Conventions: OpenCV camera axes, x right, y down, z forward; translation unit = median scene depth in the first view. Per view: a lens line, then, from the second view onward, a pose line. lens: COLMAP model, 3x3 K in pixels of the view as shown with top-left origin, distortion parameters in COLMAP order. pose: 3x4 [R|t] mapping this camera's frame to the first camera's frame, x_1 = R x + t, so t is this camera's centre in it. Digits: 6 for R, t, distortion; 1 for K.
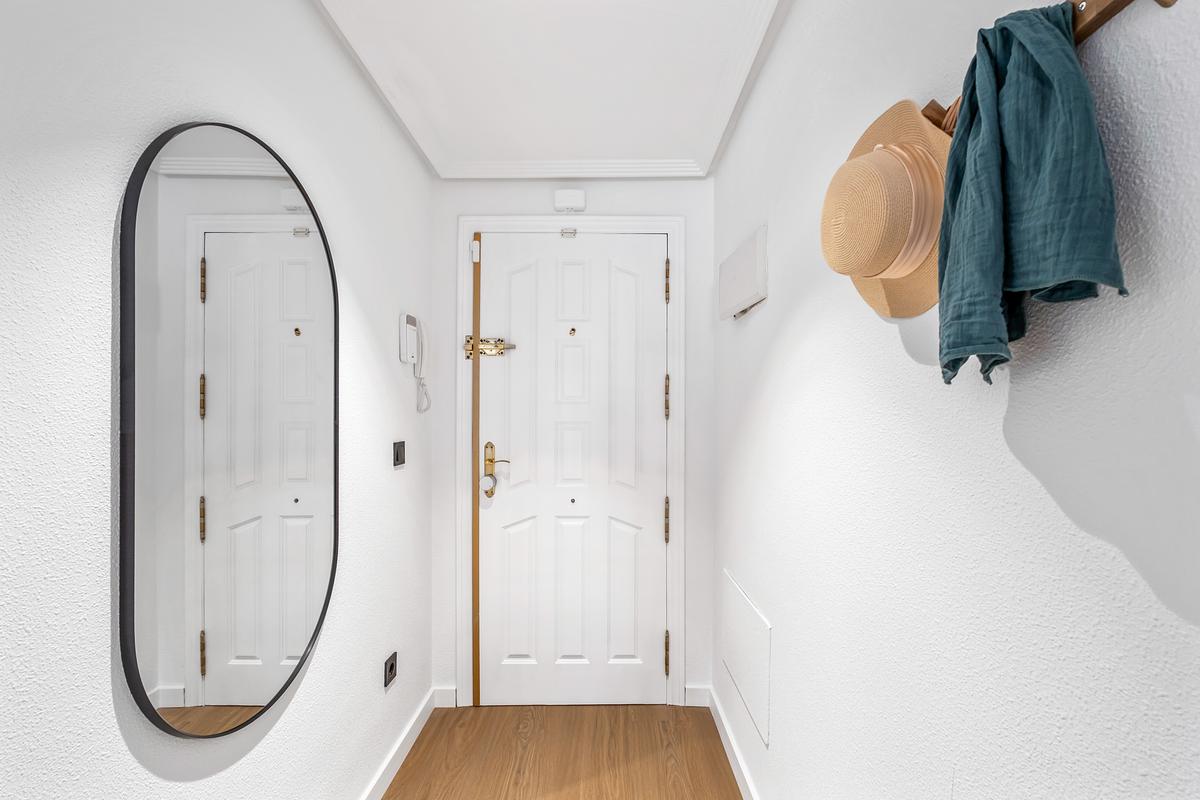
lens RADIAL K [[506.6, 0, 601.9], [0, 506.6, 407.4], [0, 0, 1]] dist [-0.001129, -0.000052]
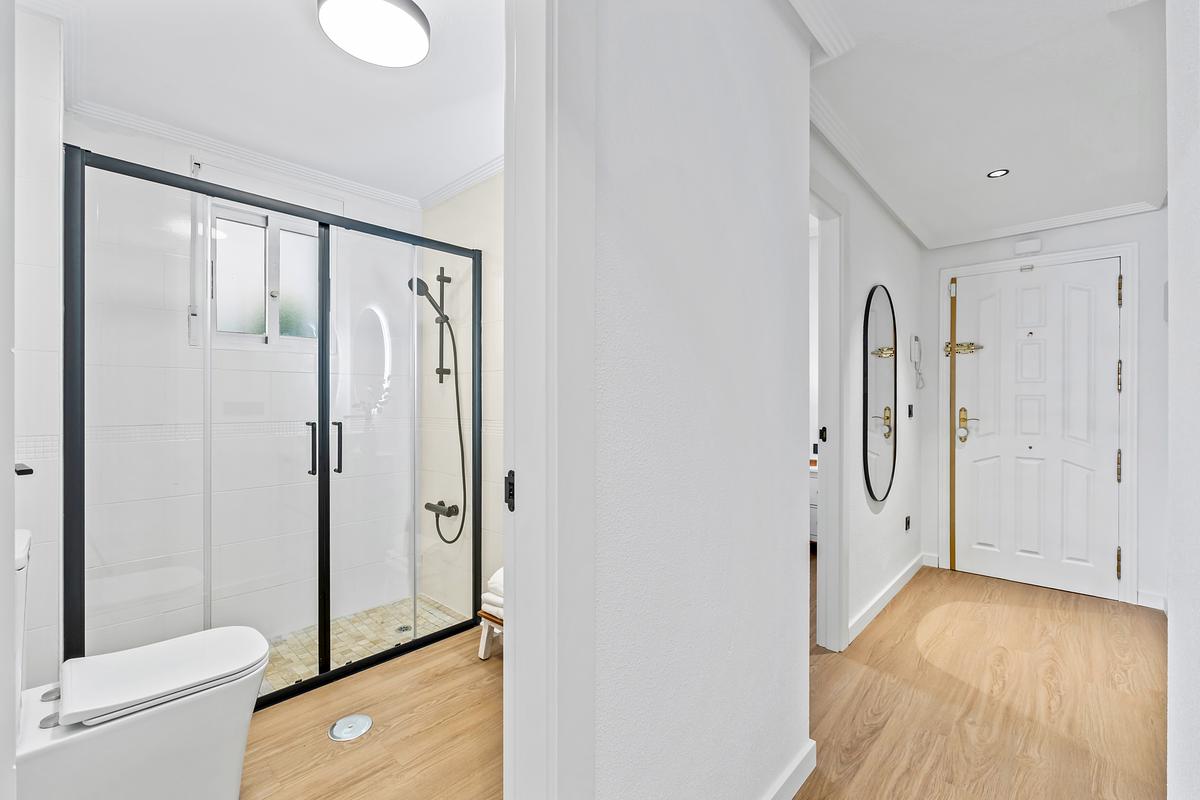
lens RADIAL K [[506.6, 0, 607.4], [0, 506.6, 399.6], [0, 0, 1]] dist [-0.001129, -0.000052]
pose [[0.739812, 0.001694, -0.672812, 0.024815], [0.003641, 0.999972, 0.006521, 0.028491], [0.672804, -0.007274, 0.739785, -0.951938]]
